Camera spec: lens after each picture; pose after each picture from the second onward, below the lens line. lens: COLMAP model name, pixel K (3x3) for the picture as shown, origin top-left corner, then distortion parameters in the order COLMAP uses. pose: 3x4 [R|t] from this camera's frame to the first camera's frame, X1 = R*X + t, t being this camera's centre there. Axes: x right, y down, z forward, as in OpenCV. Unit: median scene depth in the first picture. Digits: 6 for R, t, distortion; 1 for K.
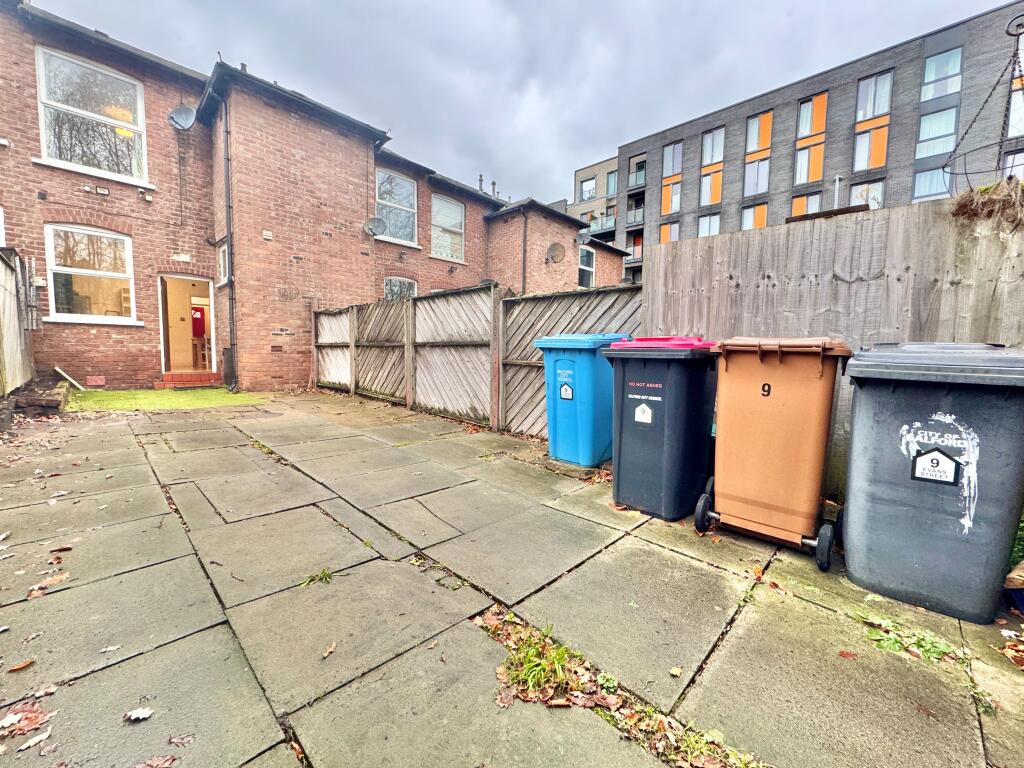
lens RADIAL K [[409.6, 0, 514.2], [0, 409.6, 383.5], [0, 0, 1]] dist [-0.002323, 0.000180]
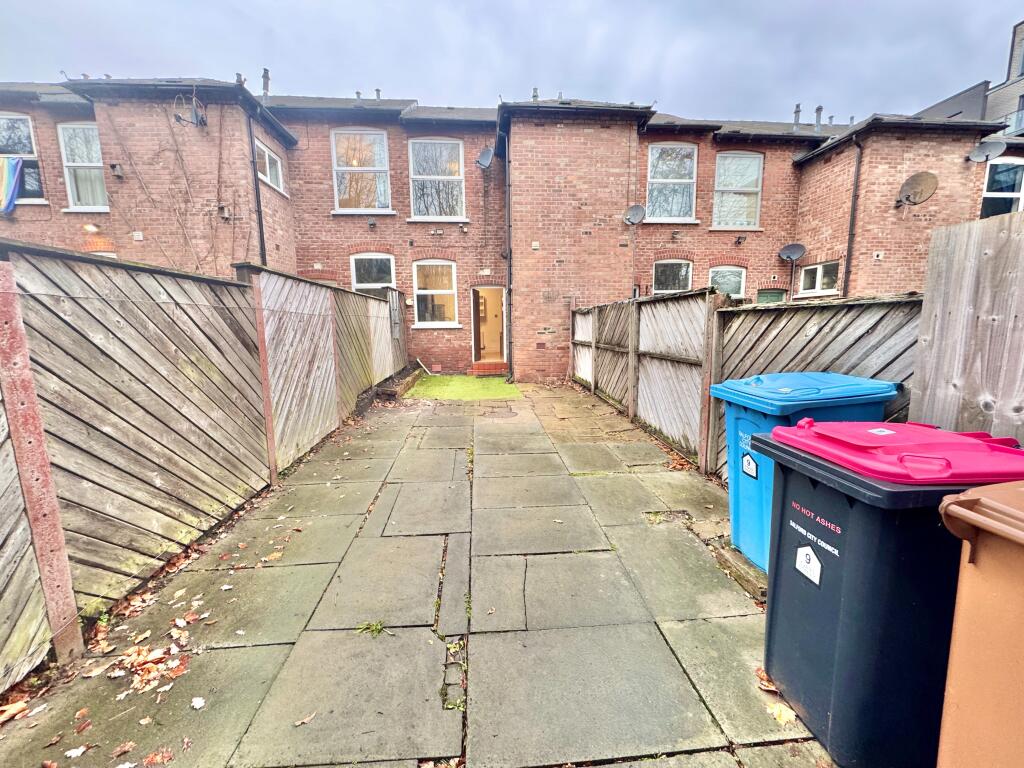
lens RADIAL K [[409.6, 0, 510.3], [0, 409.6, 383.7], [0, 0, 1]] dist [-0.002323, 0.000180]
pose [[0.748870, 0.069927, -0.659018, 0.116920], [-0.024512, 0.996660, 0.077899, -0.069444], [0.662264, -0.042182, 0.748082, 0.094592]]
